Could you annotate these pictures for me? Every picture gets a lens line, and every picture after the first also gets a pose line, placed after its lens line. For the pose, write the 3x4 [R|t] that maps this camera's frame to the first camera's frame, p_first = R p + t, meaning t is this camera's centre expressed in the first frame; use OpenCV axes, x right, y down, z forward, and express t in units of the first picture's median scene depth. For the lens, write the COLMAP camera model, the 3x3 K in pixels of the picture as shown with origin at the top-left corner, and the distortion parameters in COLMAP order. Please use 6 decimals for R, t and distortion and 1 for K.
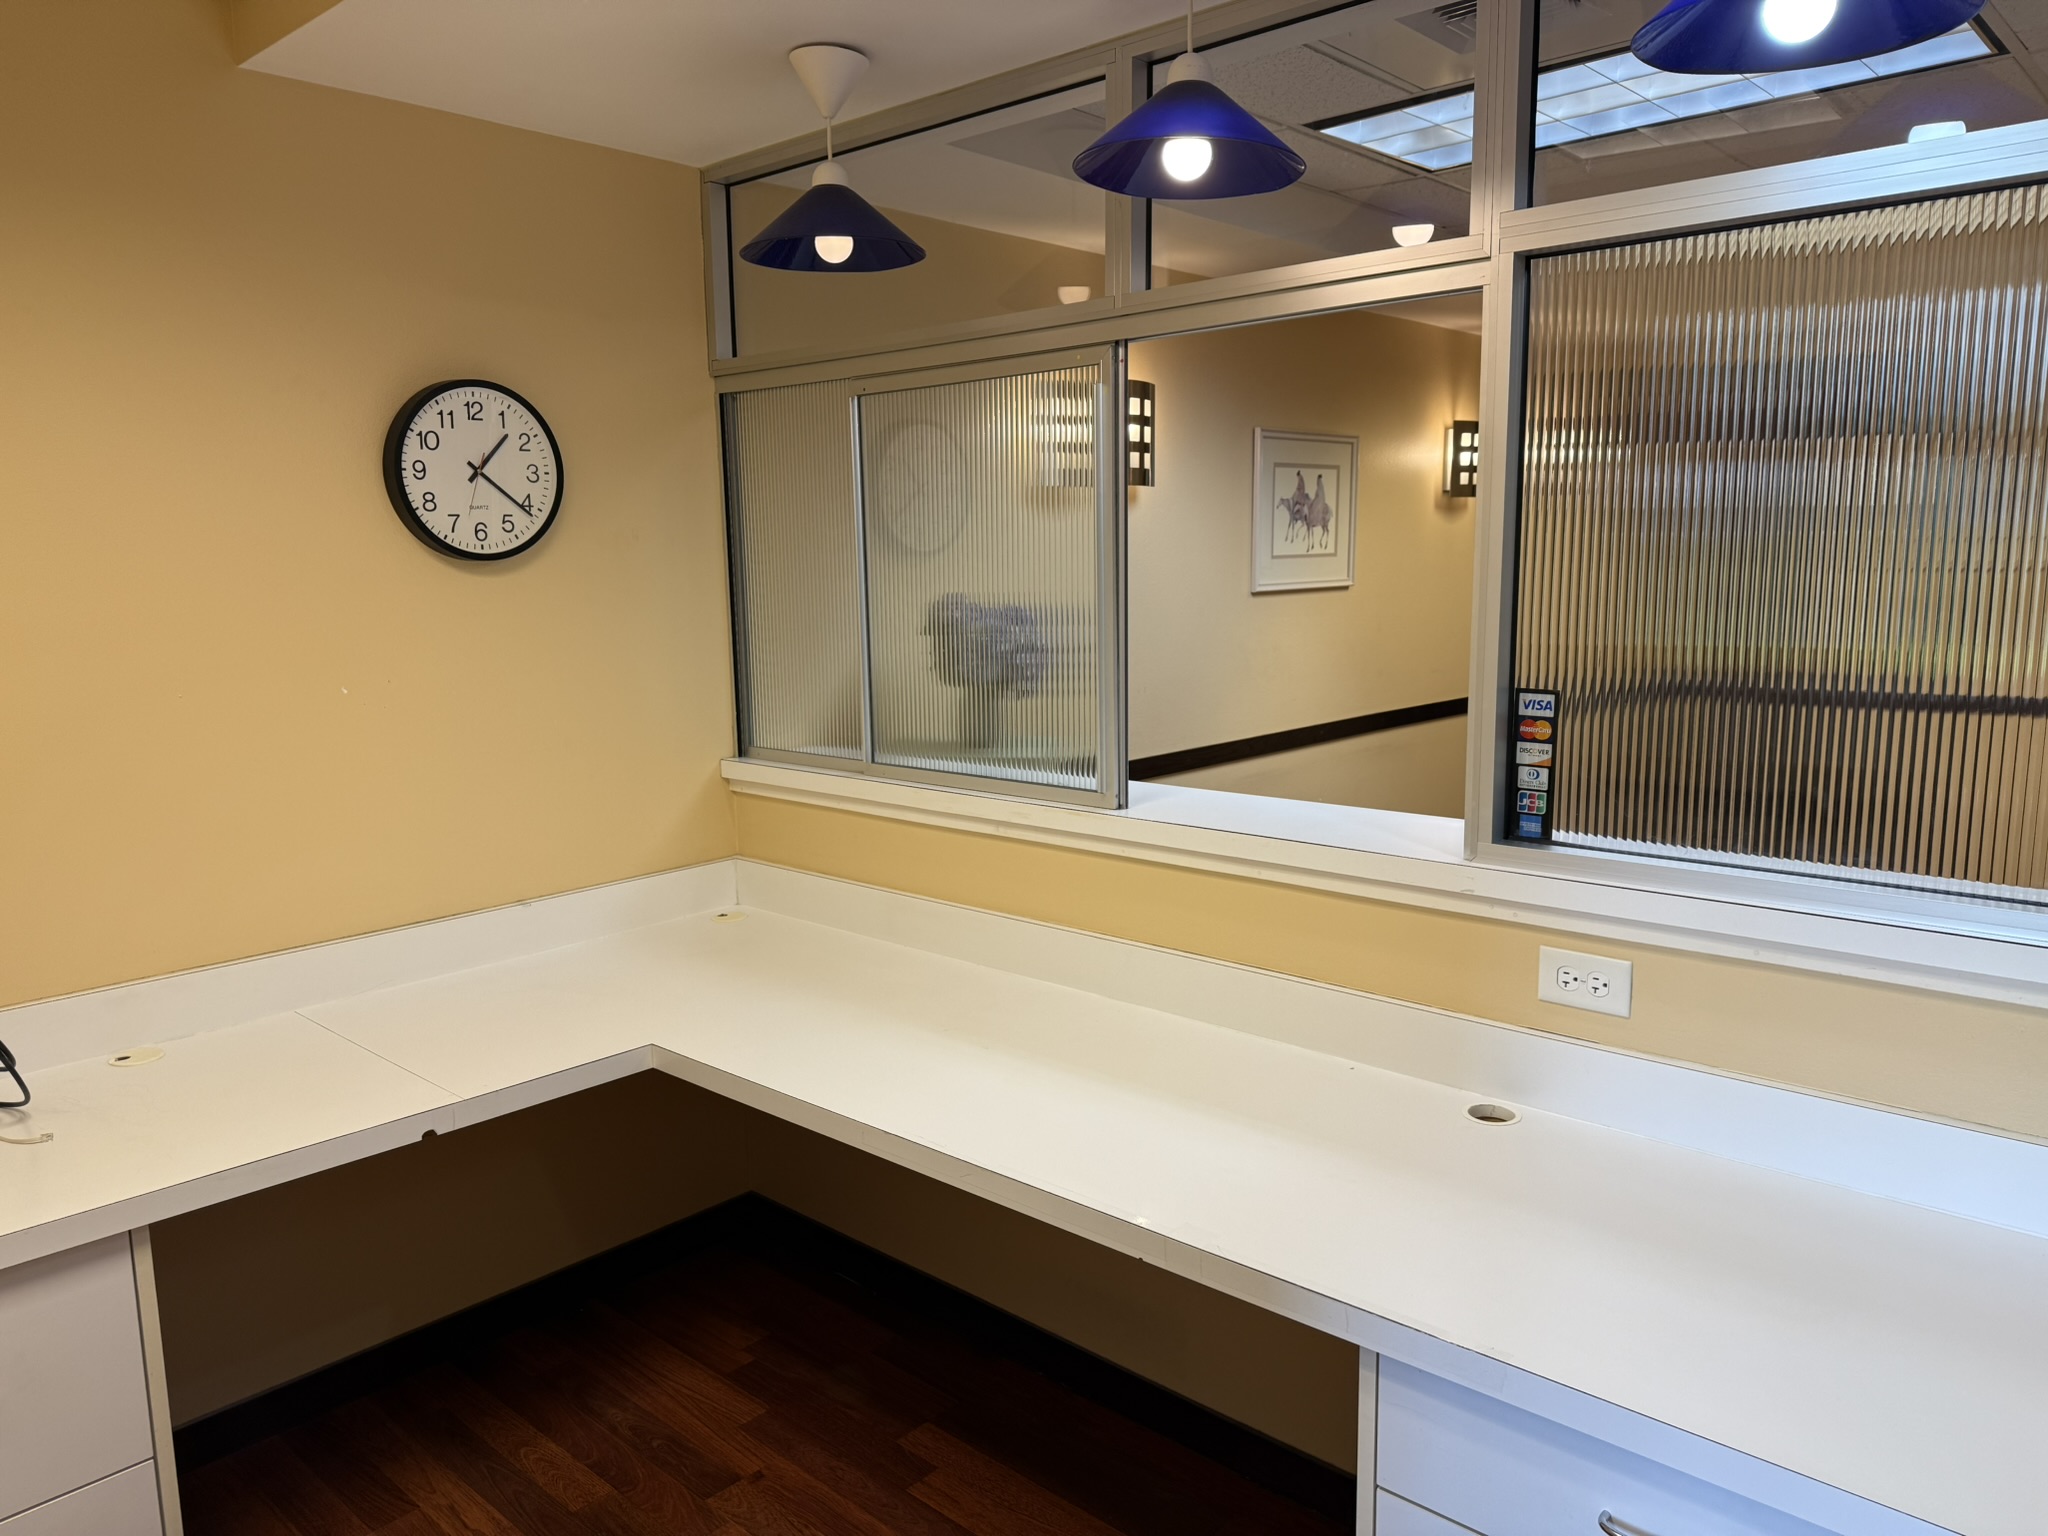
lens RADIAL K [[1446.3, 0, 1029.2], [0, 1446.3, 807.2], [0, 0, 1]] dist [-0.033725, 0.004096]
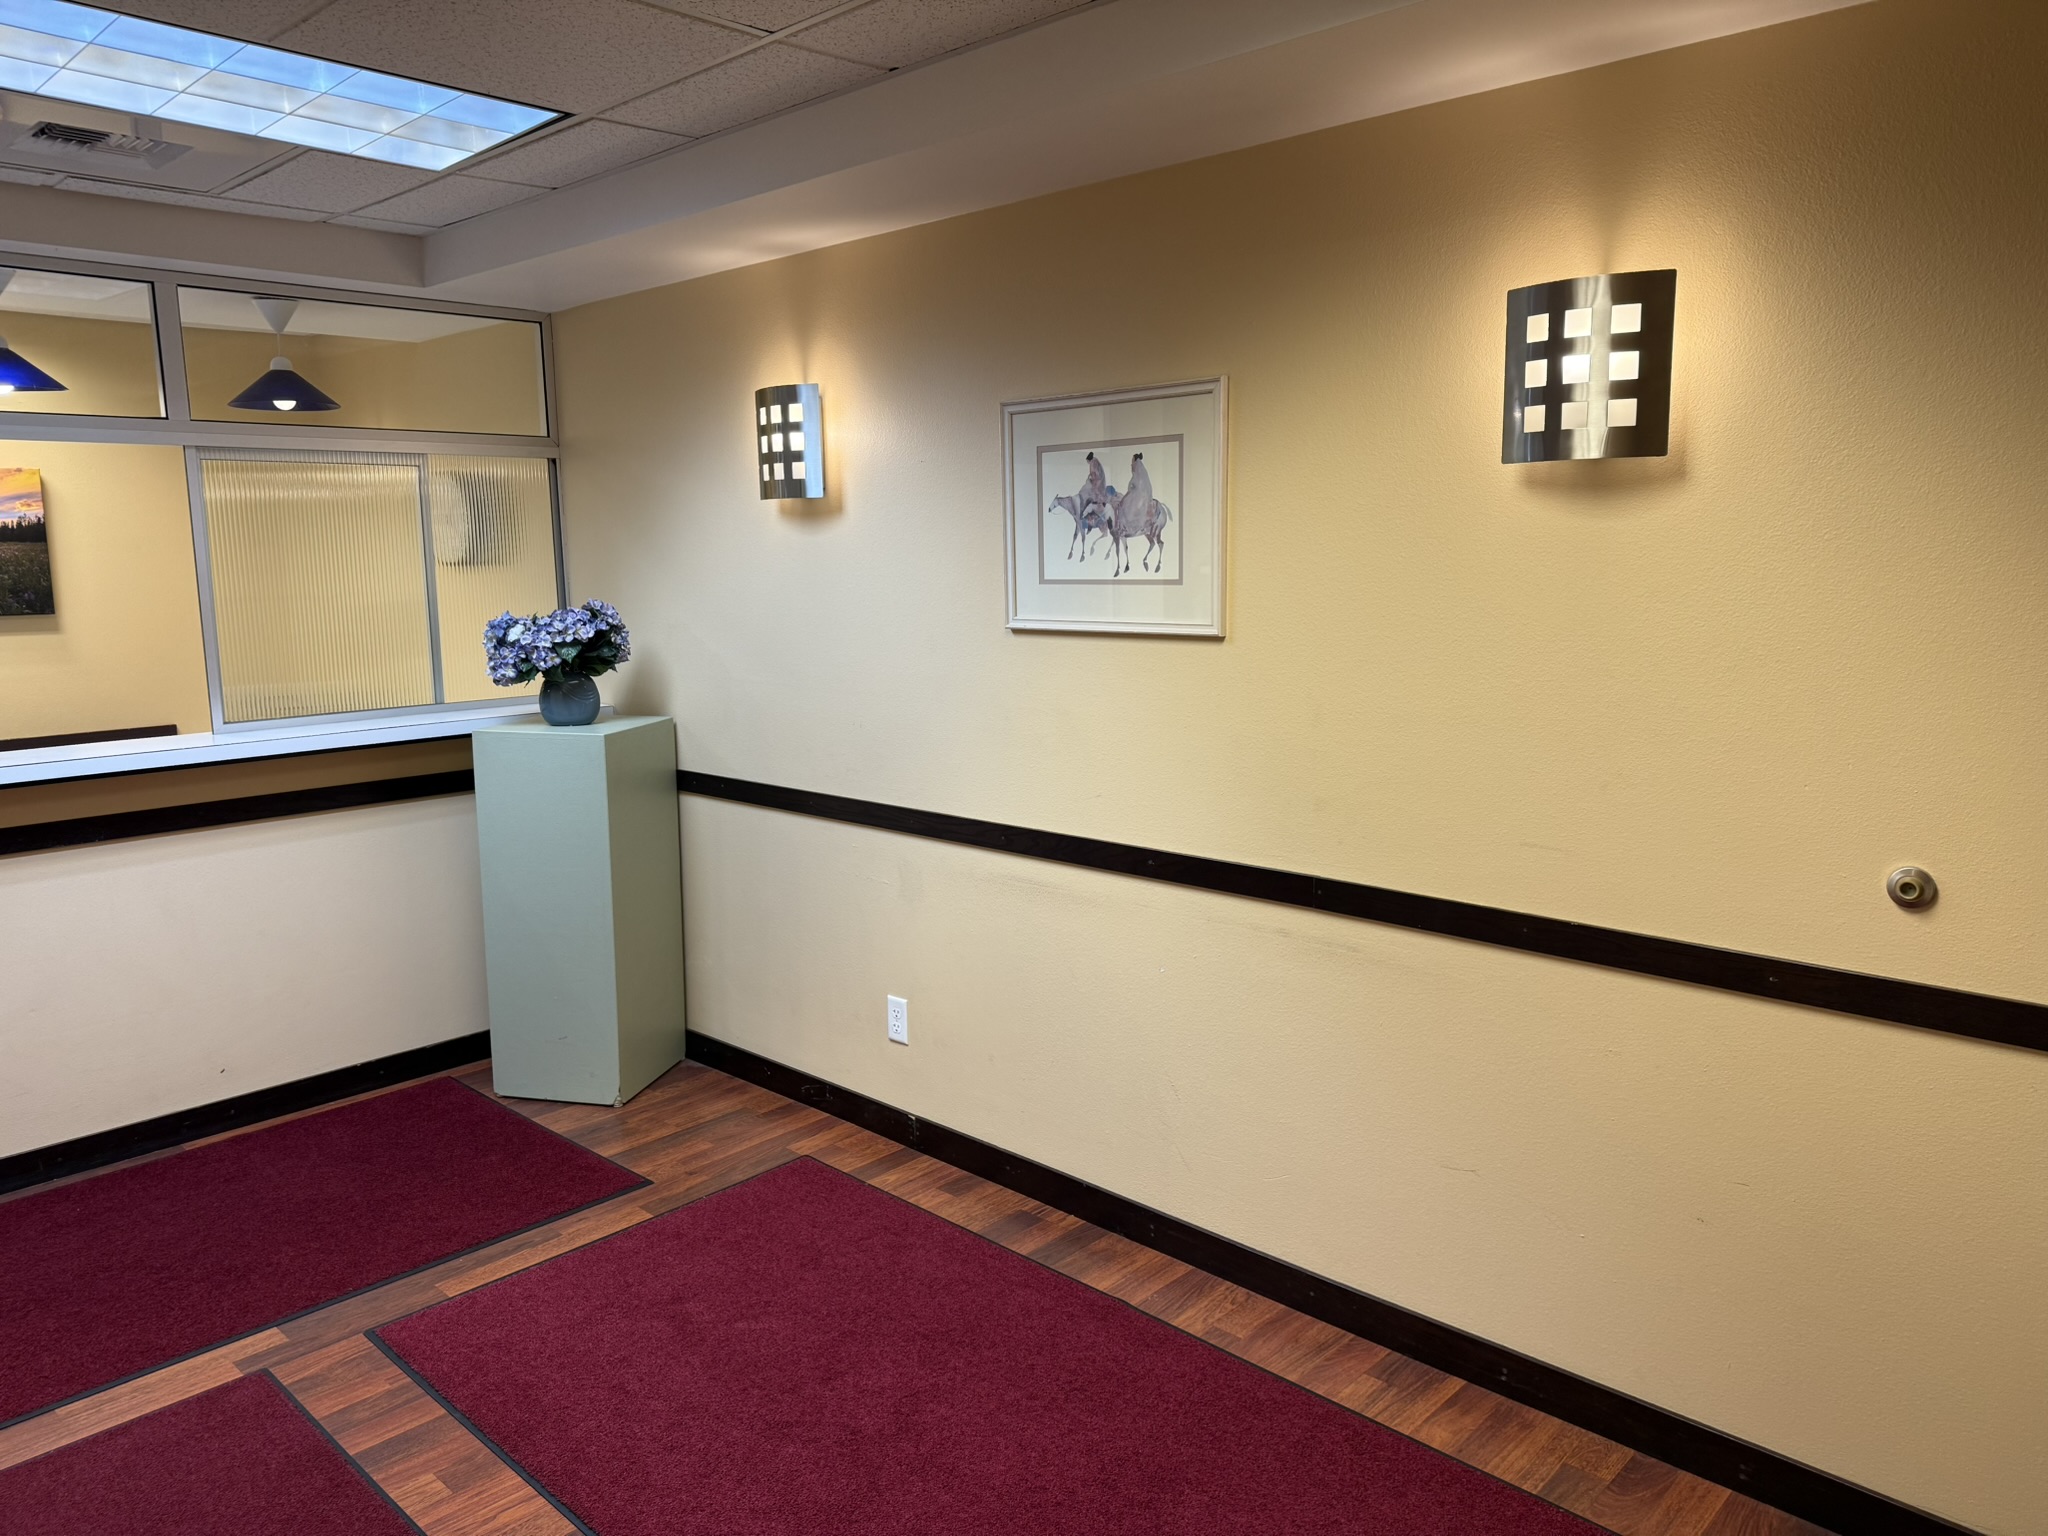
lens RADIAL K [[1446.3, 0, 1029.2], [0, 1446.3, 807.2], [0, 0, 1]] dist [-0.033725, 0.004096]
pose [[-0.012424, 0.191778, -0.981360, 0.852936], [-0.168134, 0.967061, 0.191112, -0.195022], [0.985686, 0.167374, 0.020230, 0.971306]]
